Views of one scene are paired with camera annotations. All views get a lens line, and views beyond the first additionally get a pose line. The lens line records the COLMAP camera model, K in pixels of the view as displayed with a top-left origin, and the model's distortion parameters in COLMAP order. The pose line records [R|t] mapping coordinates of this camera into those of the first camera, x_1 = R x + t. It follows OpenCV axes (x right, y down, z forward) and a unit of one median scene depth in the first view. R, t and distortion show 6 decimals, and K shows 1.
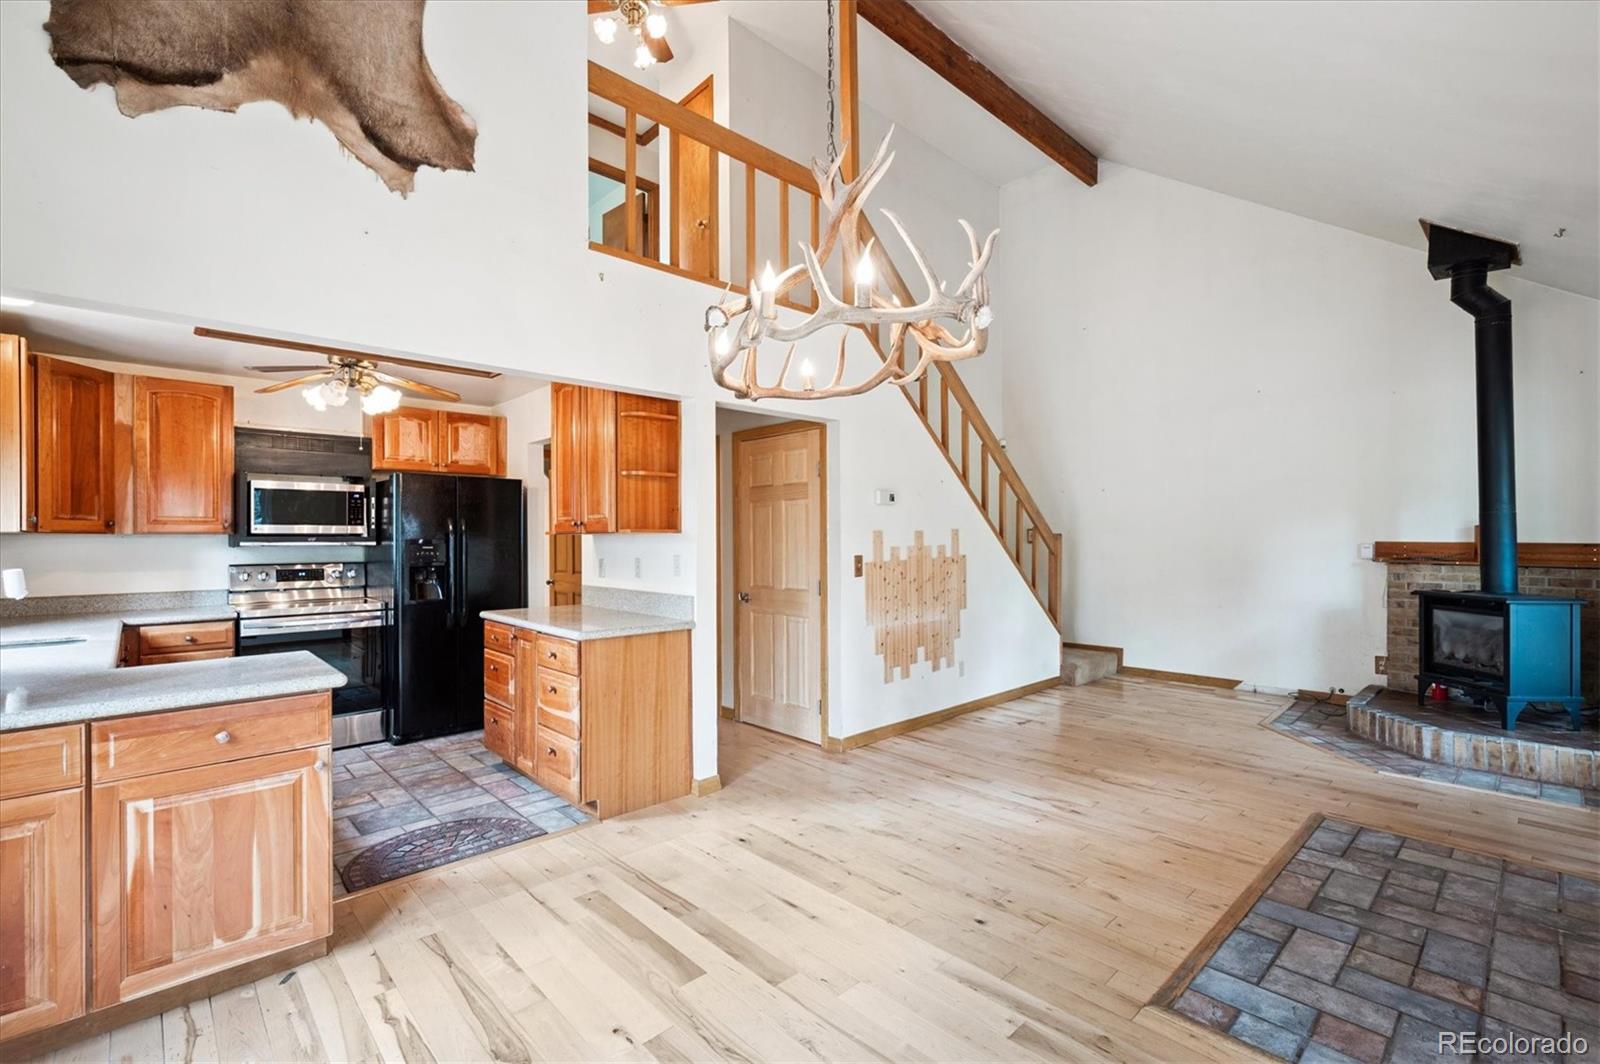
lens RADIAL K [[704.5, 0, 800.0], [0, 704.5, 532.0], [0, 0, 1]] dist [-0.000466, -0.000053]
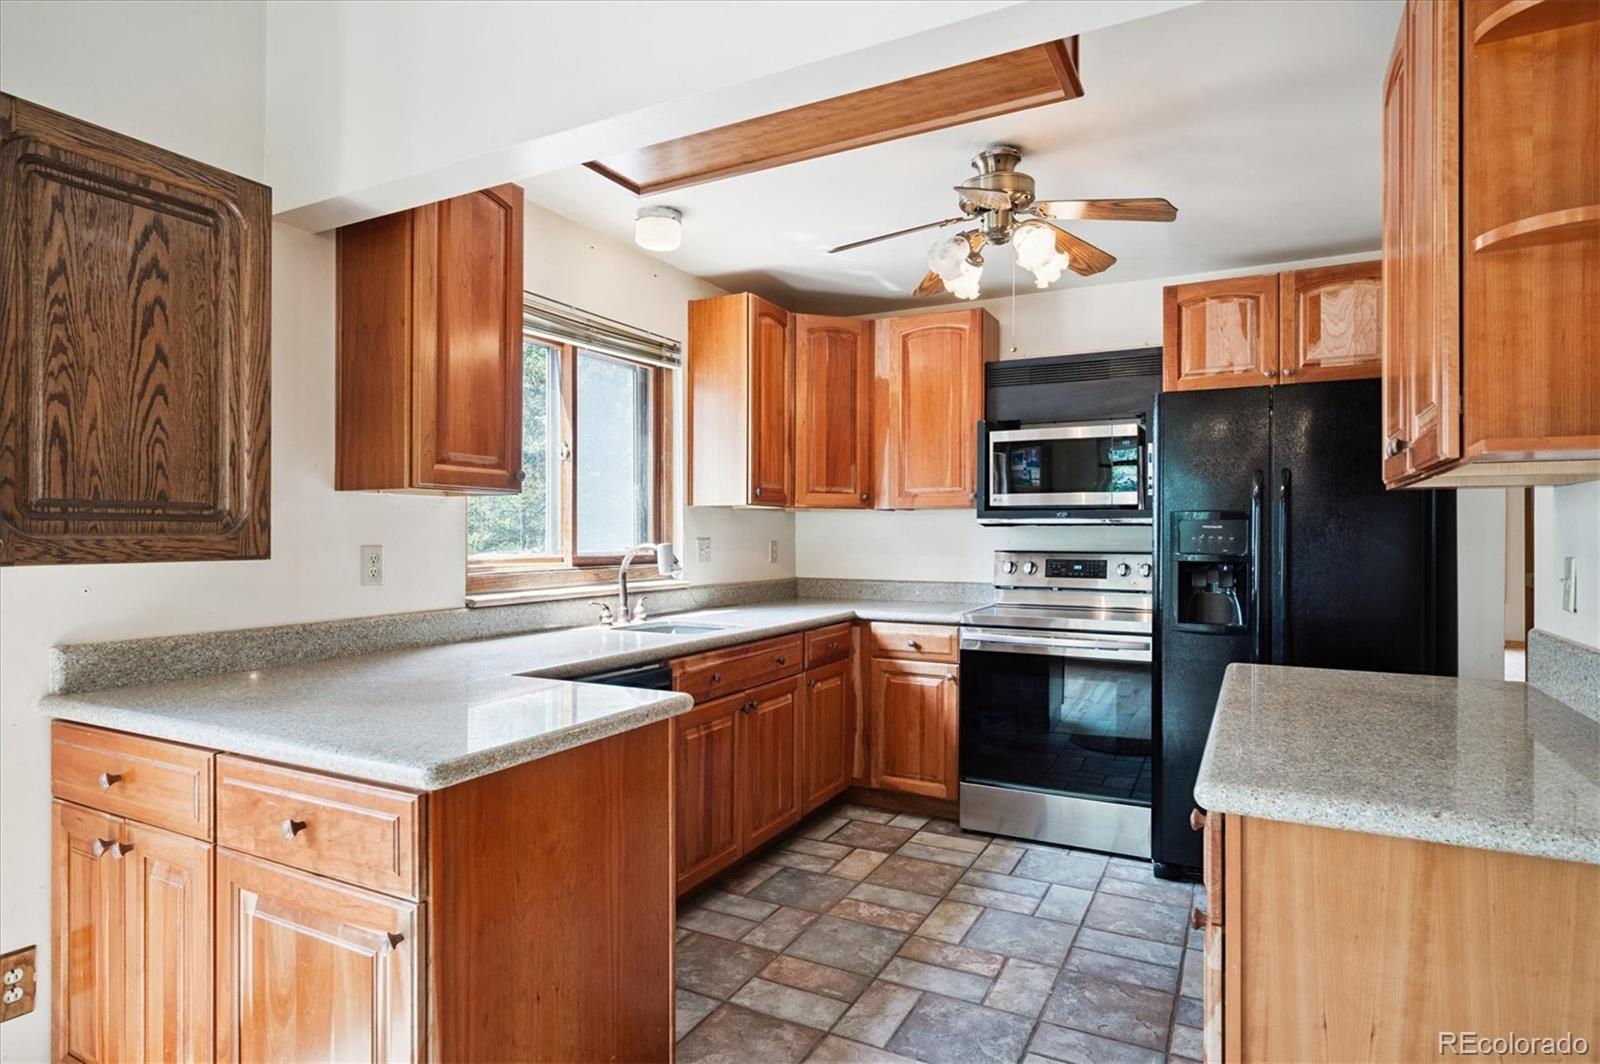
lens RADIAL K [[867.7, 0, 800.0], [0, 867.7, 532.0], [0, 0, 1]] dist [0.002038, 0.000400]
pose [[0.328859, 0.001872, -0.944377, -0.013279], [0.005816, 0.999975, 0.004008, 0.025515], [0.944361, -0.006811, 0.328840, 0.572395]]
